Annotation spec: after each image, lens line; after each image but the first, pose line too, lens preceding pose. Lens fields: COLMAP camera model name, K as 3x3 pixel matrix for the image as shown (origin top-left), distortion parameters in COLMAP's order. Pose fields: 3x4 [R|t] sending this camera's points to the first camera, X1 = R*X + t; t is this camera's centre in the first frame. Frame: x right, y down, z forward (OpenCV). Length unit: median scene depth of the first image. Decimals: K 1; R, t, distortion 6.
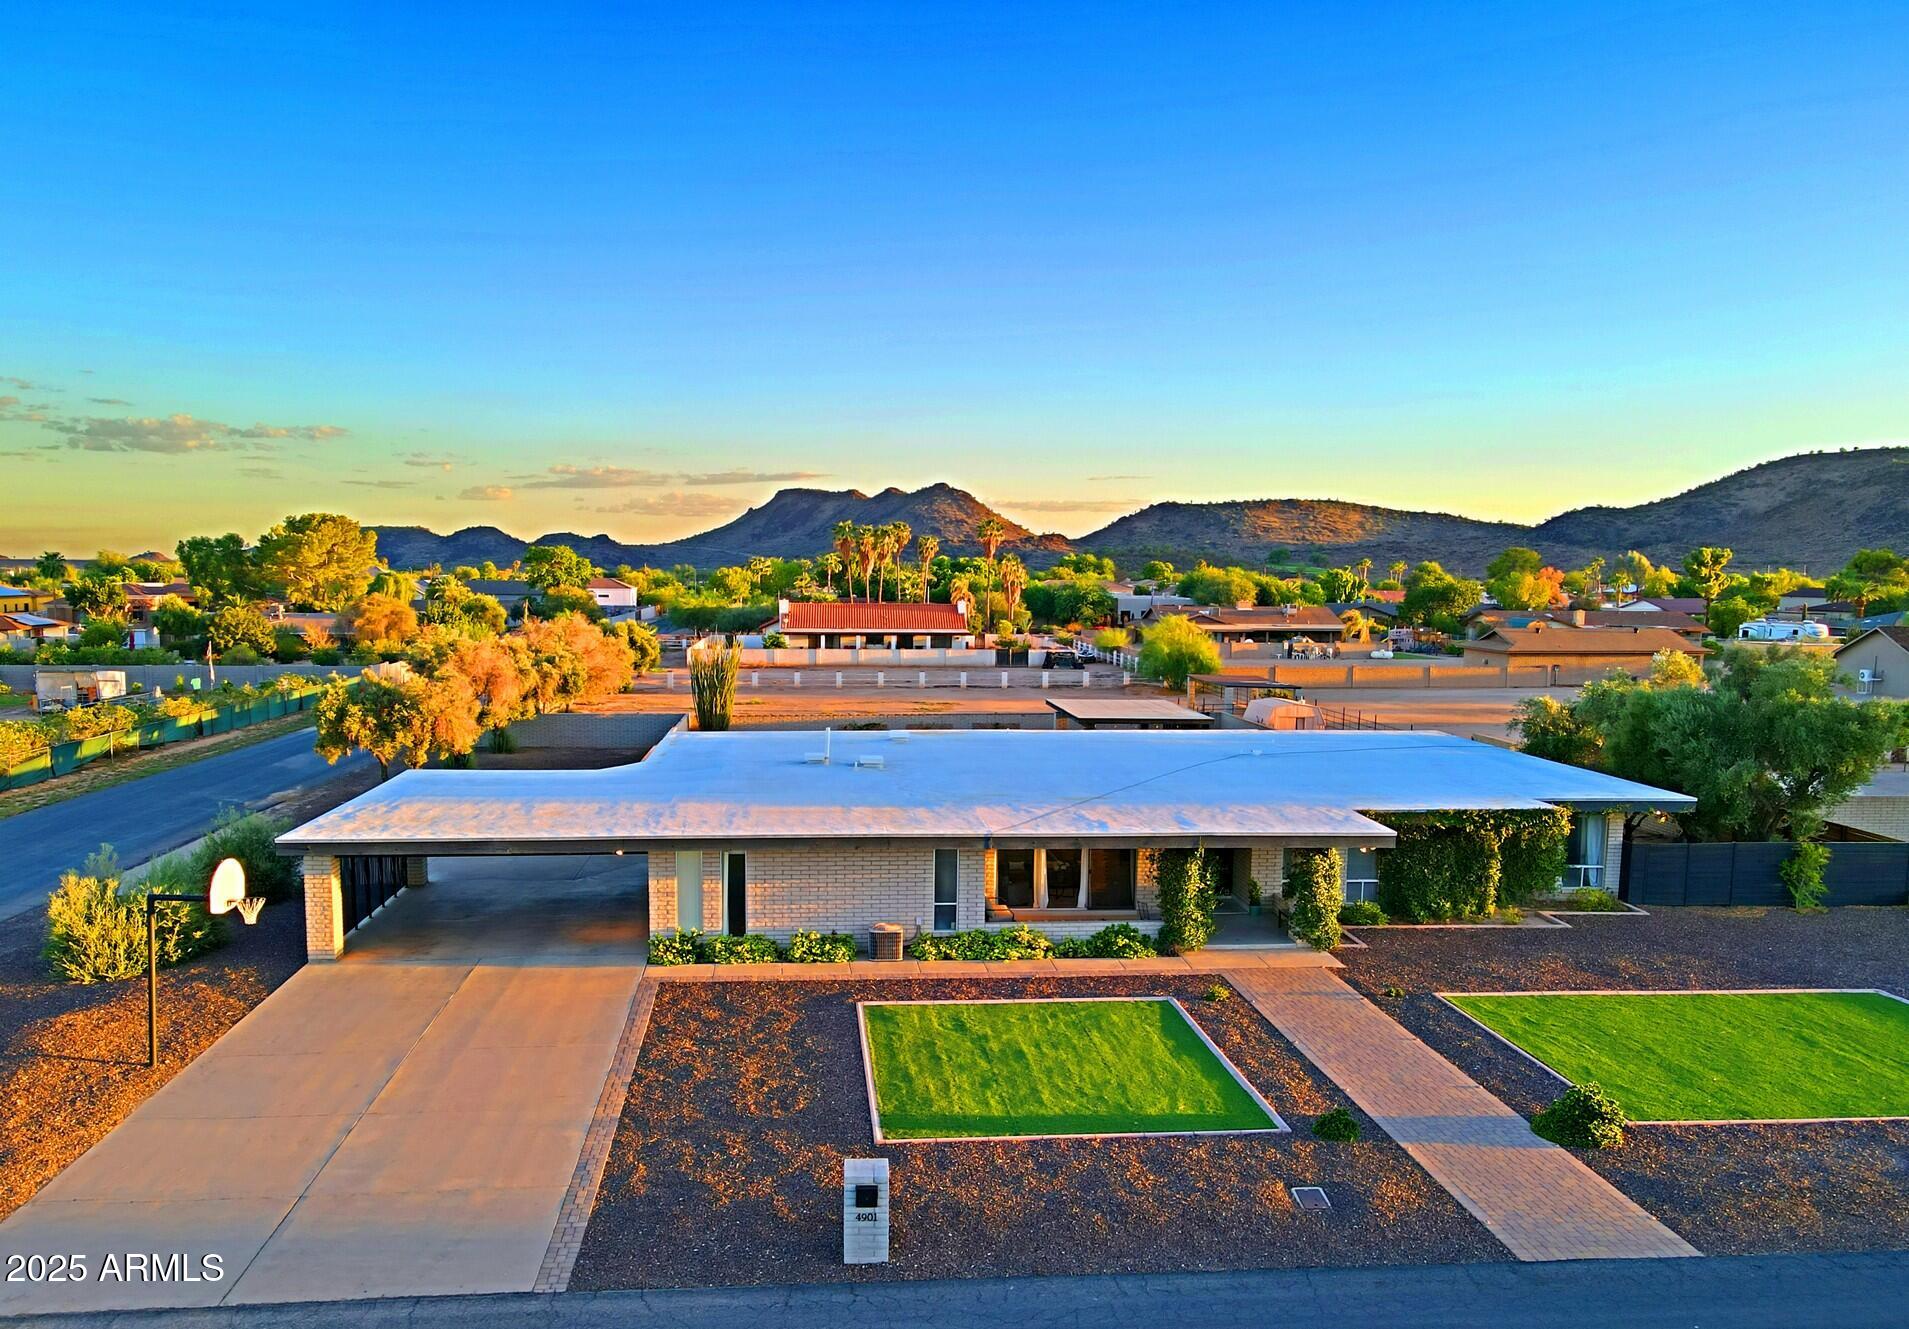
lens RADIAL K [[1464.4, 0, 915.7], [0, 1464.4, 749.1], [0, 0, 1]] dist [0.005011, 0.029692]
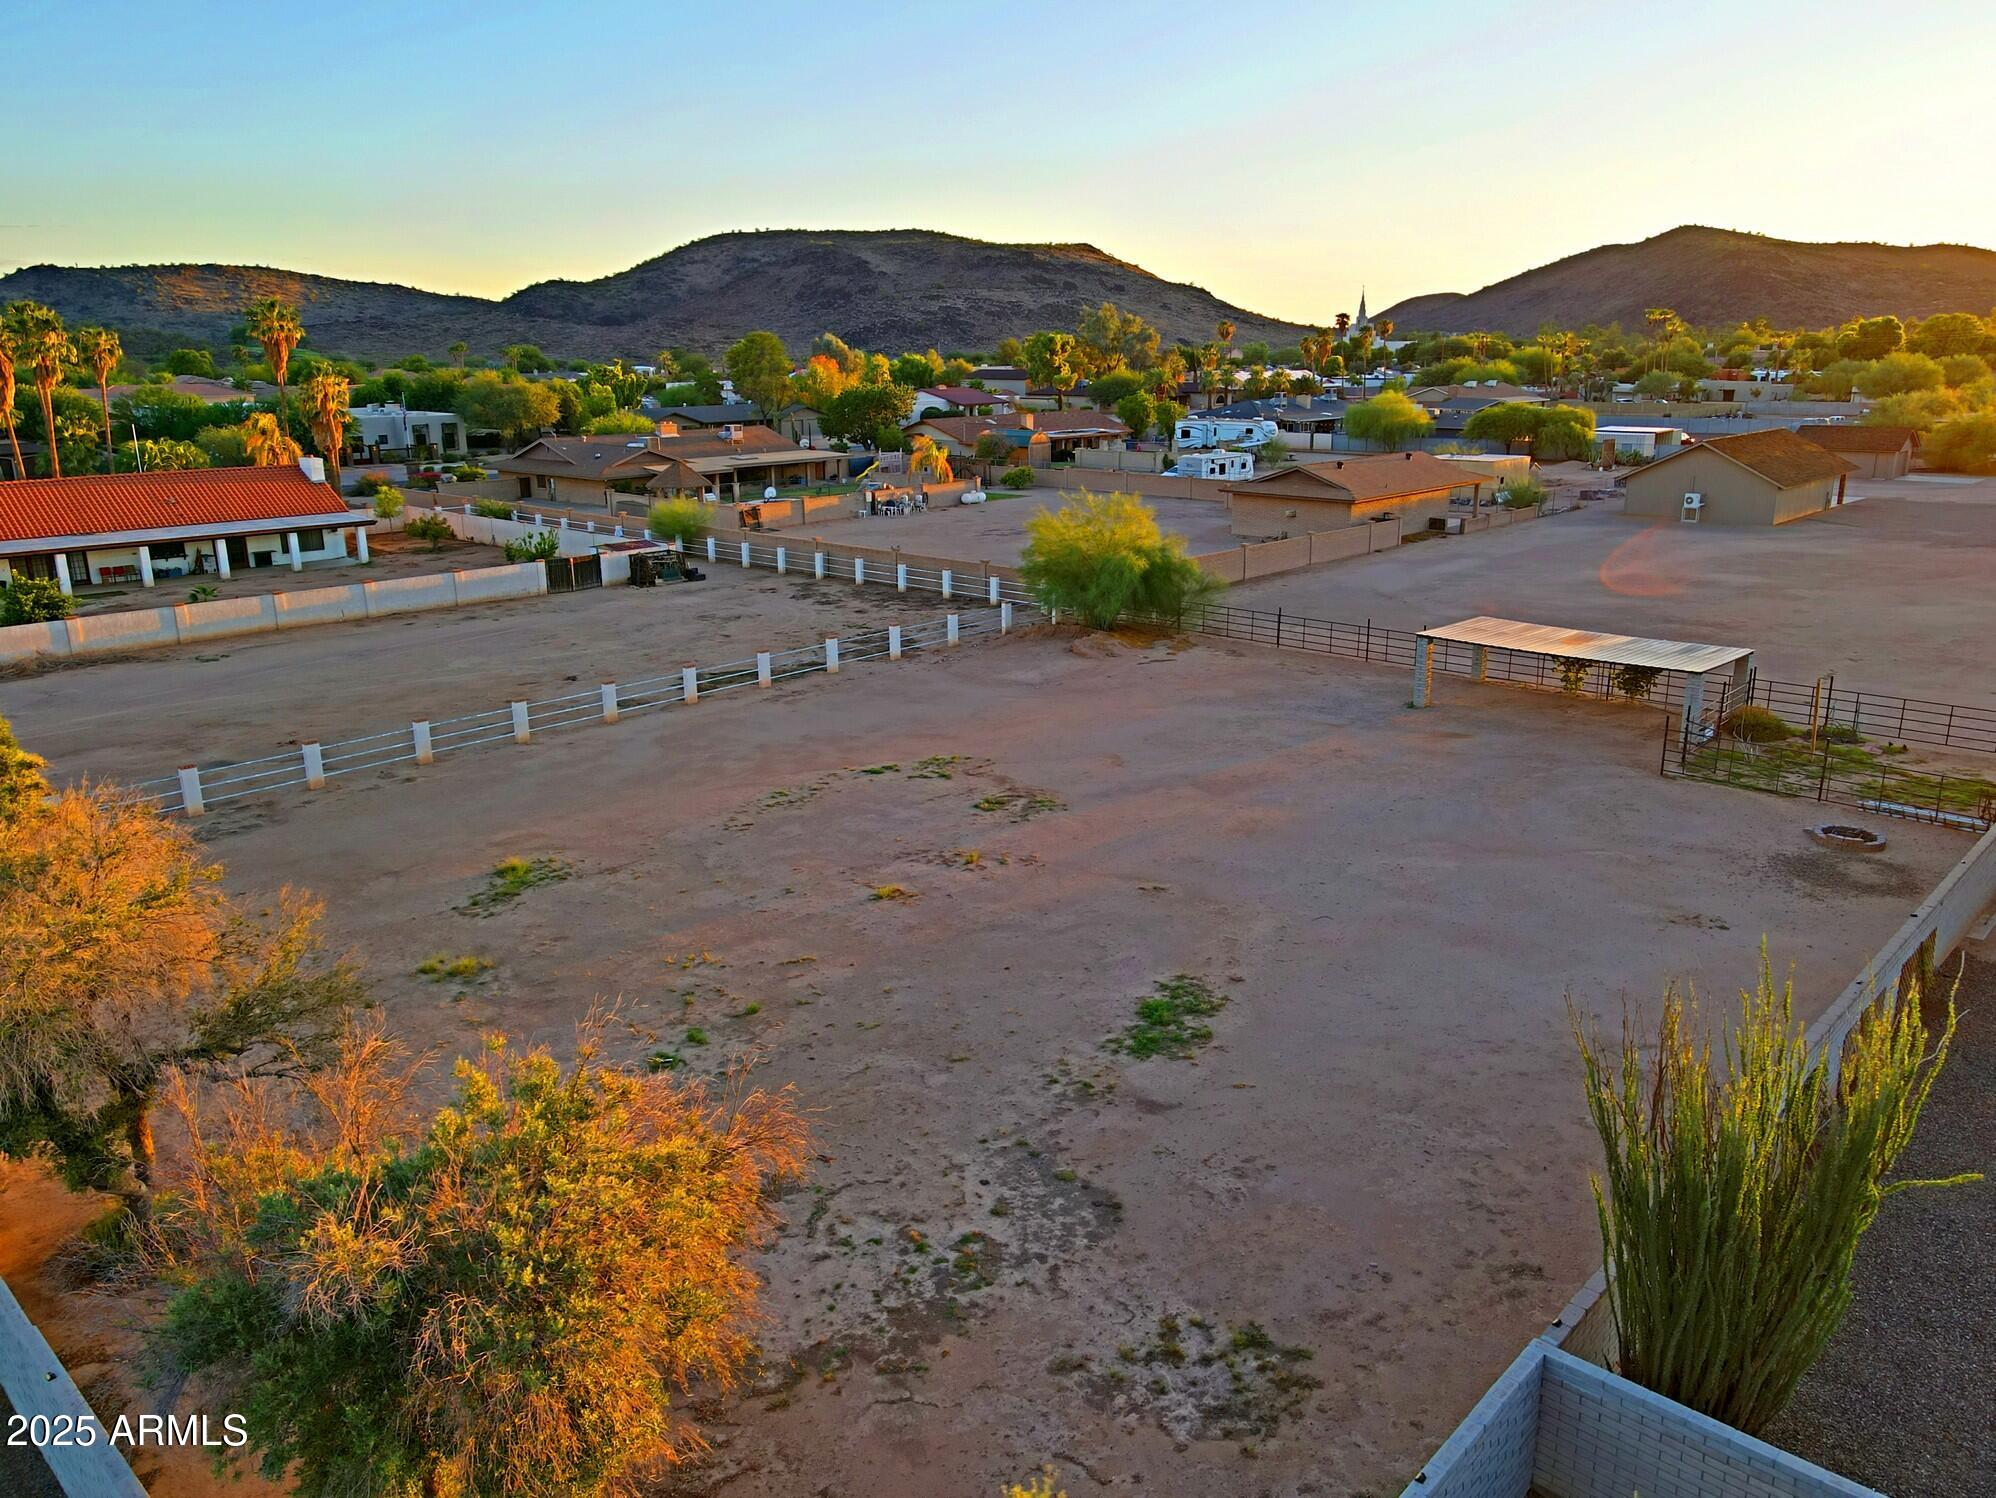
lens RADIAL K [[1466.1, 0, 1001.7], [0, 1466.1, 744.4], [0, 0, 1]] dist [0.000877, 0.033001]
pose [[0.738585, -0.194200, 0.645584, -0.155382], [0.099632, 0.978539, 0.180373, -0.071919], [-0.666758, -0.068900, 0.742083, 0.429908]]
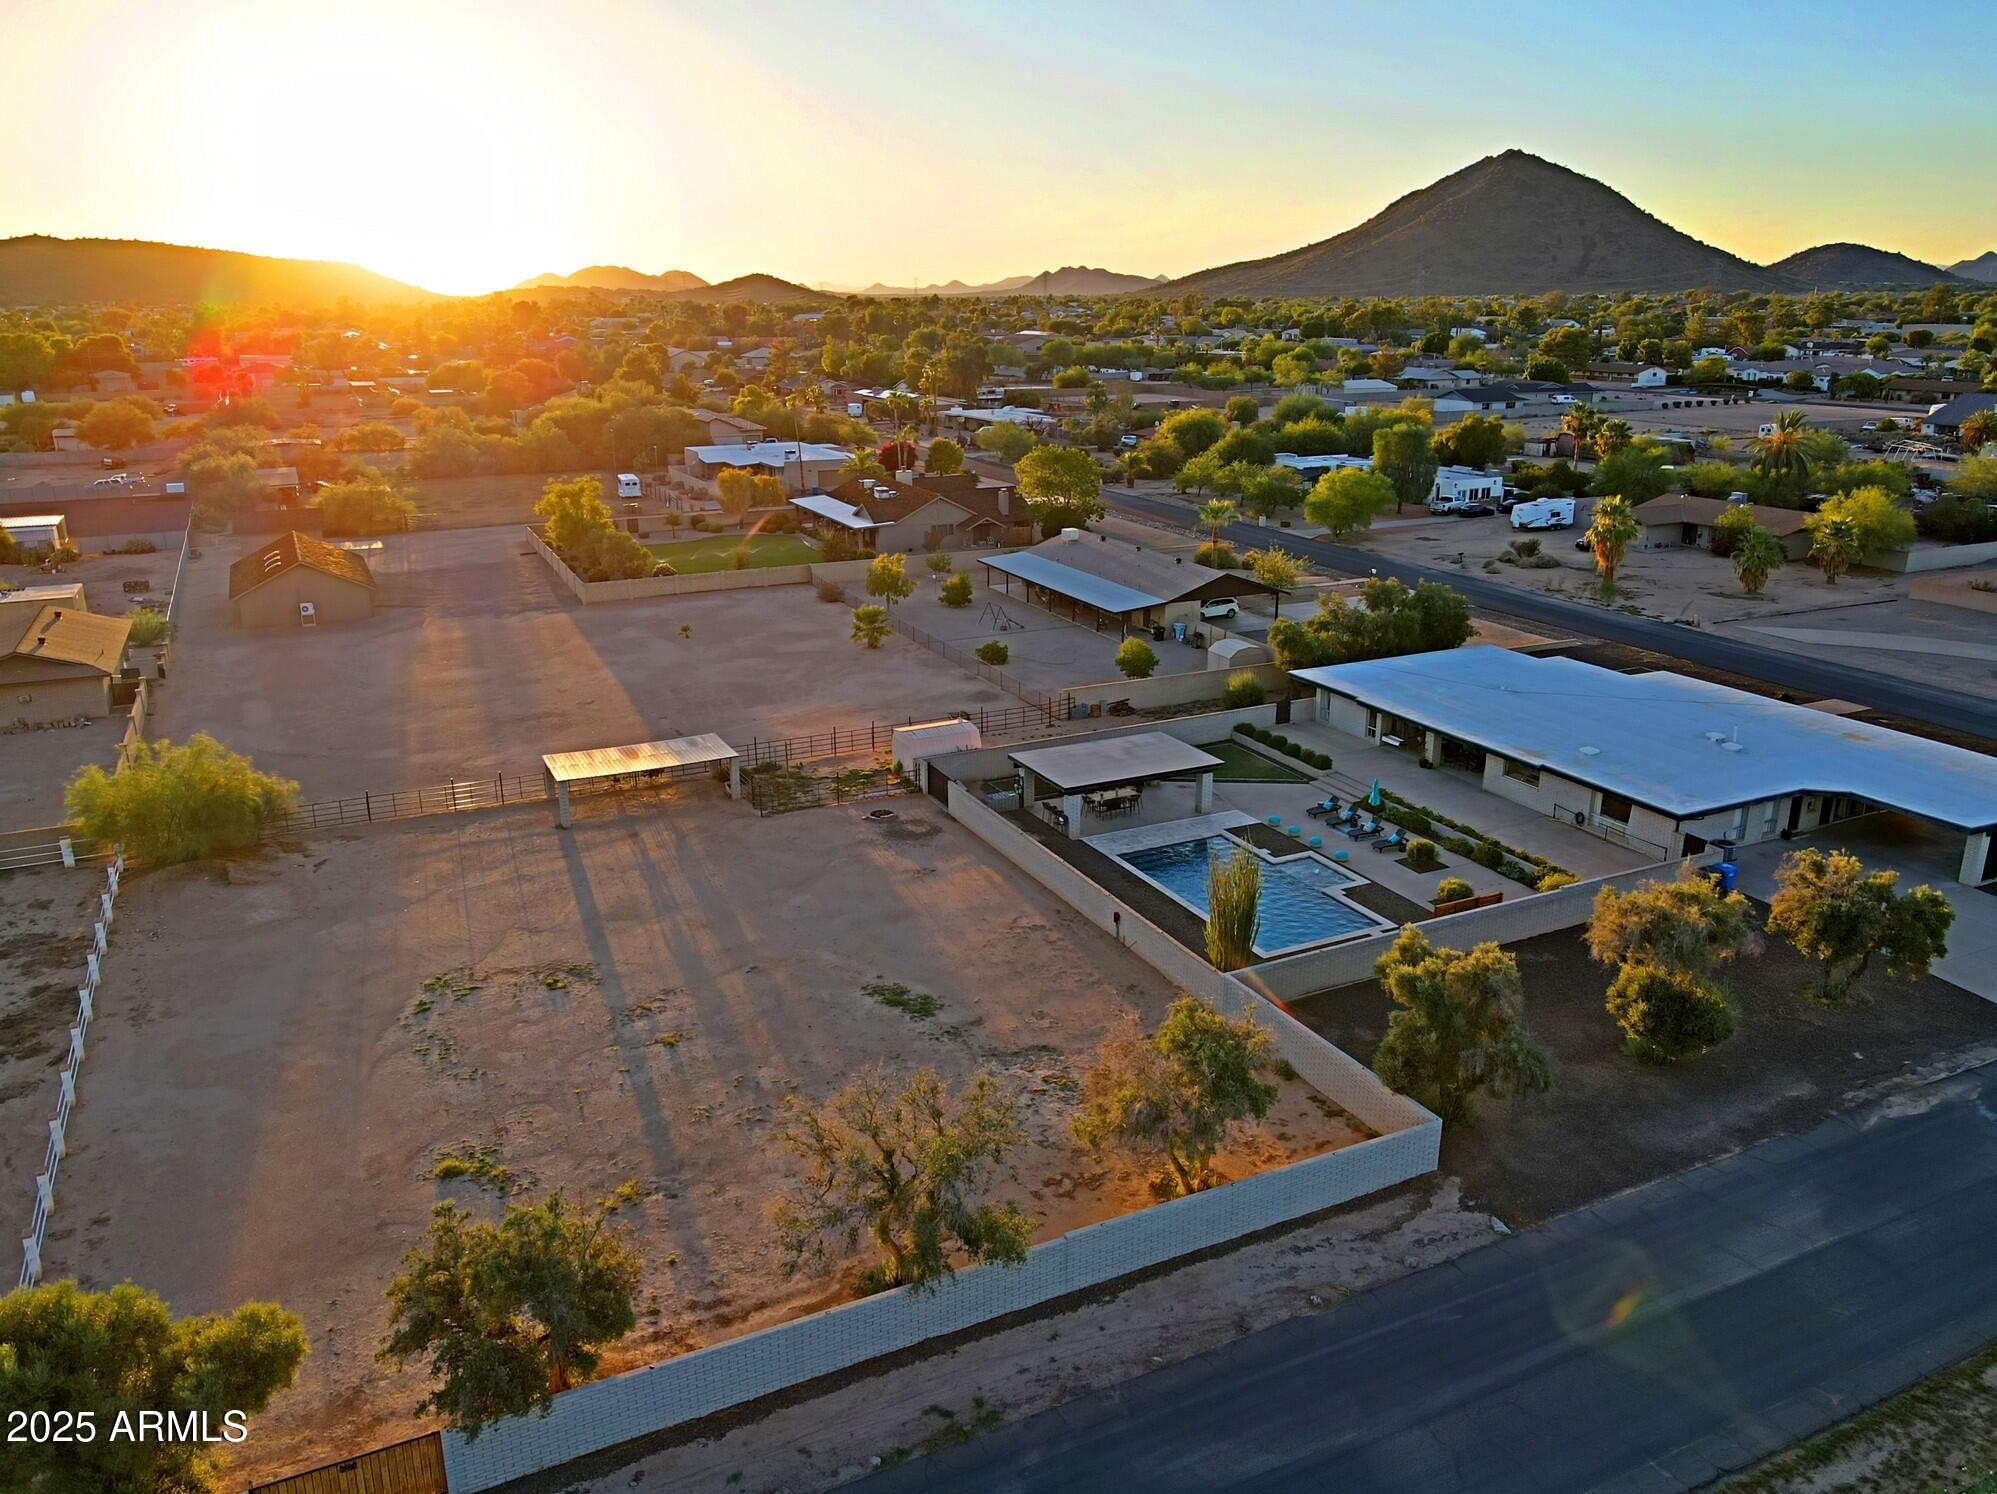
lens RADIAL K [[1466.8, 0, 1003.8], [0, 1466.8, 755.6], [0, 0, 1]] dist [0.000877, 0.033001]
pose [[-0.371503, -0.288842, 0.882358, -0.333909], [0.114903, 0.928764, 0.352412, -0.180537], [-0.921294, 0.232308, -0.311850, 0.614112]]
